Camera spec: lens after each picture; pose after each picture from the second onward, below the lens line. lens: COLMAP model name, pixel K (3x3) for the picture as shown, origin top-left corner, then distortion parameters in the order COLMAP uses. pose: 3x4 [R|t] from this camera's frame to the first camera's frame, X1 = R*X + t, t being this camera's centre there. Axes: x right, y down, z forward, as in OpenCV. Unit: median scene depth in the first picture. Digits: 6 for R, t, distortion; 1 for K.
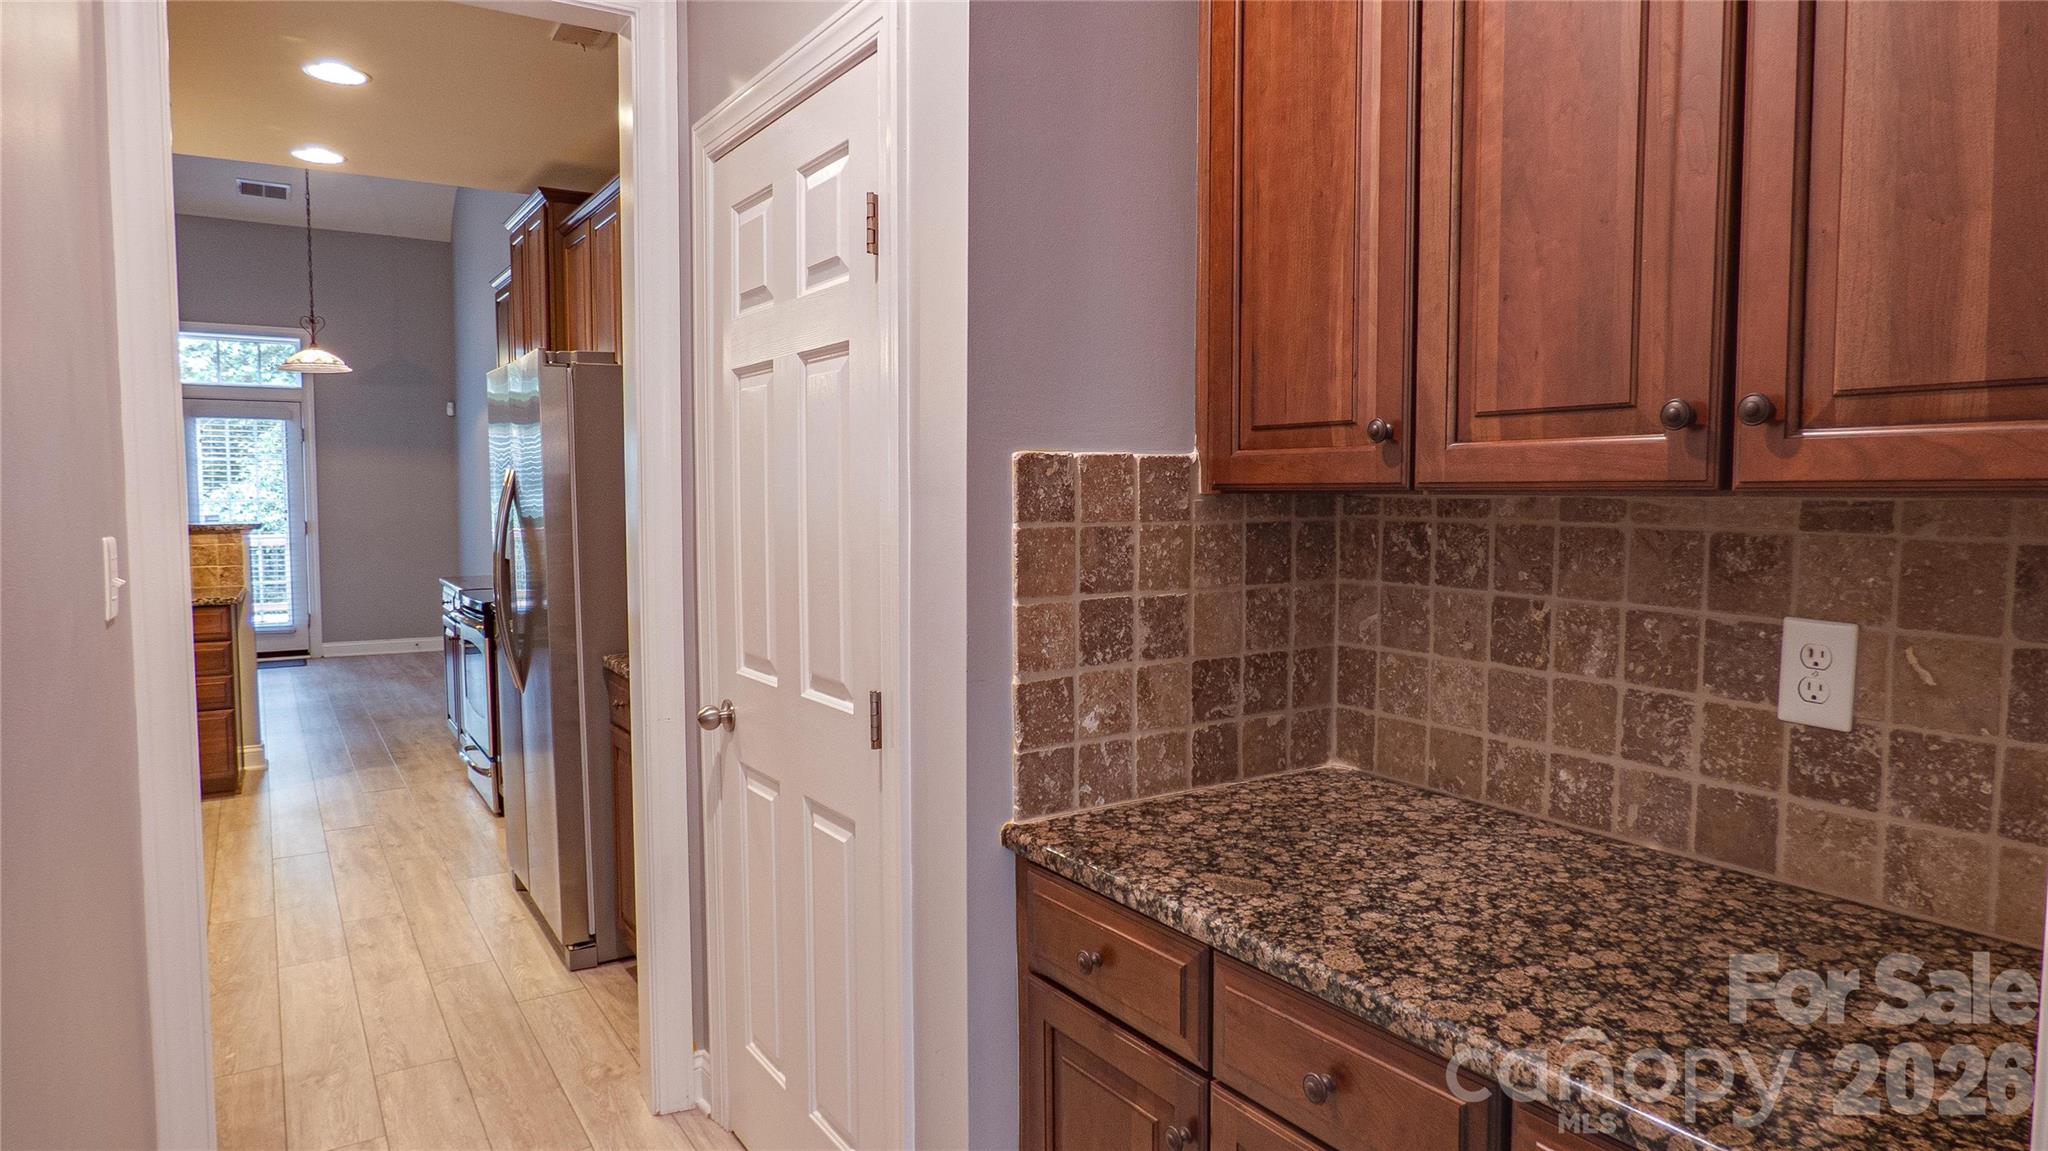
lens RADIAL K [[1234.7, 0, 1027.9], [0, 1234.7, 565.0], [0, 0, 1]] dist [-0.034486, 0.030470]
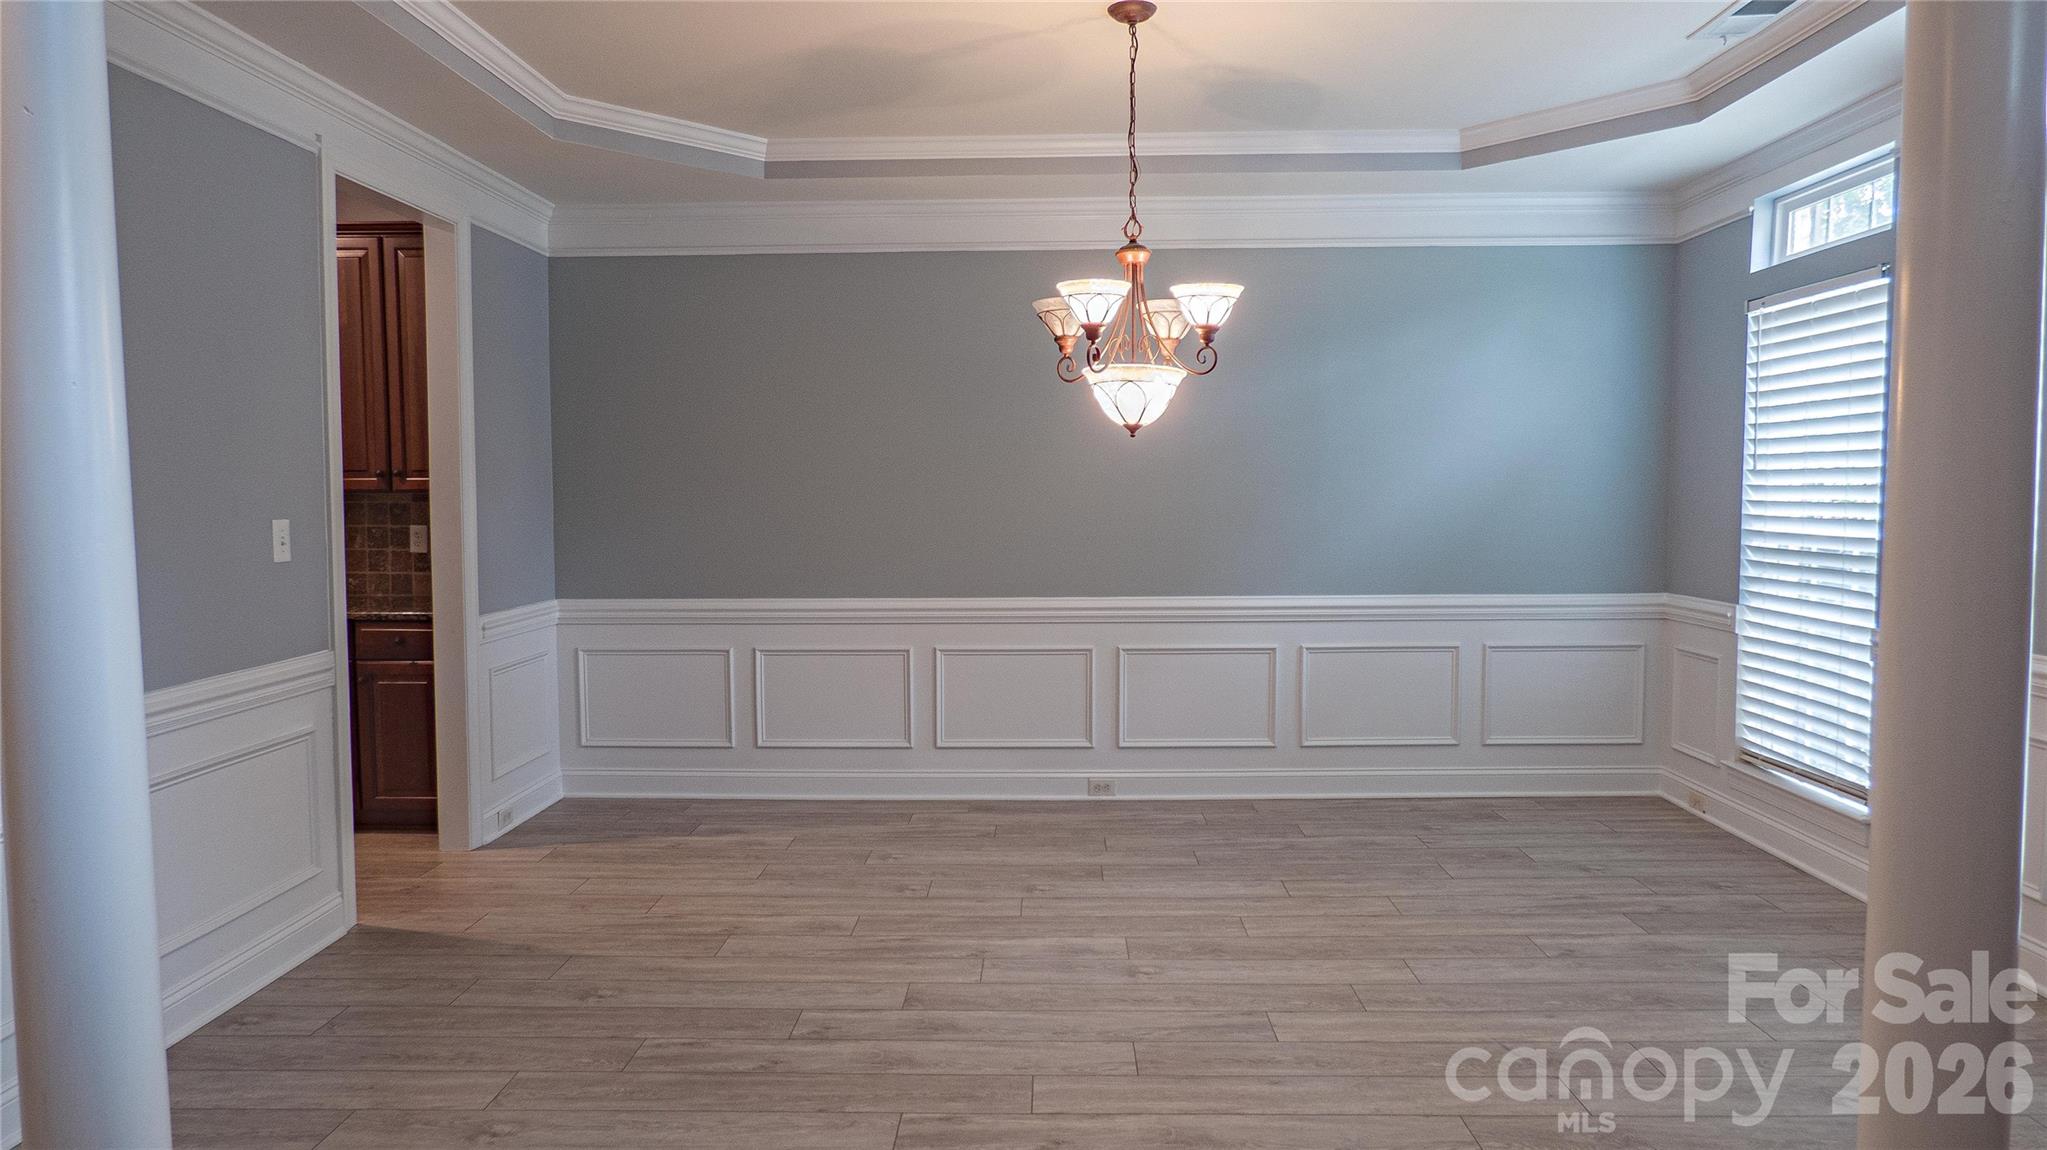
lens RADIAL K [[1234.0, 0, 1027.4], [0, 1234.0, 564.6], [0, 0, 1]] dist [-0.034486, 0.030470]
pose [[0.560341, -0.051844, 0.826638, -1.725785], [0.055799, 0.998135, 0.024777, 0.210668], [-0.826380, 0.032242, 0.562189, -3.215520]]
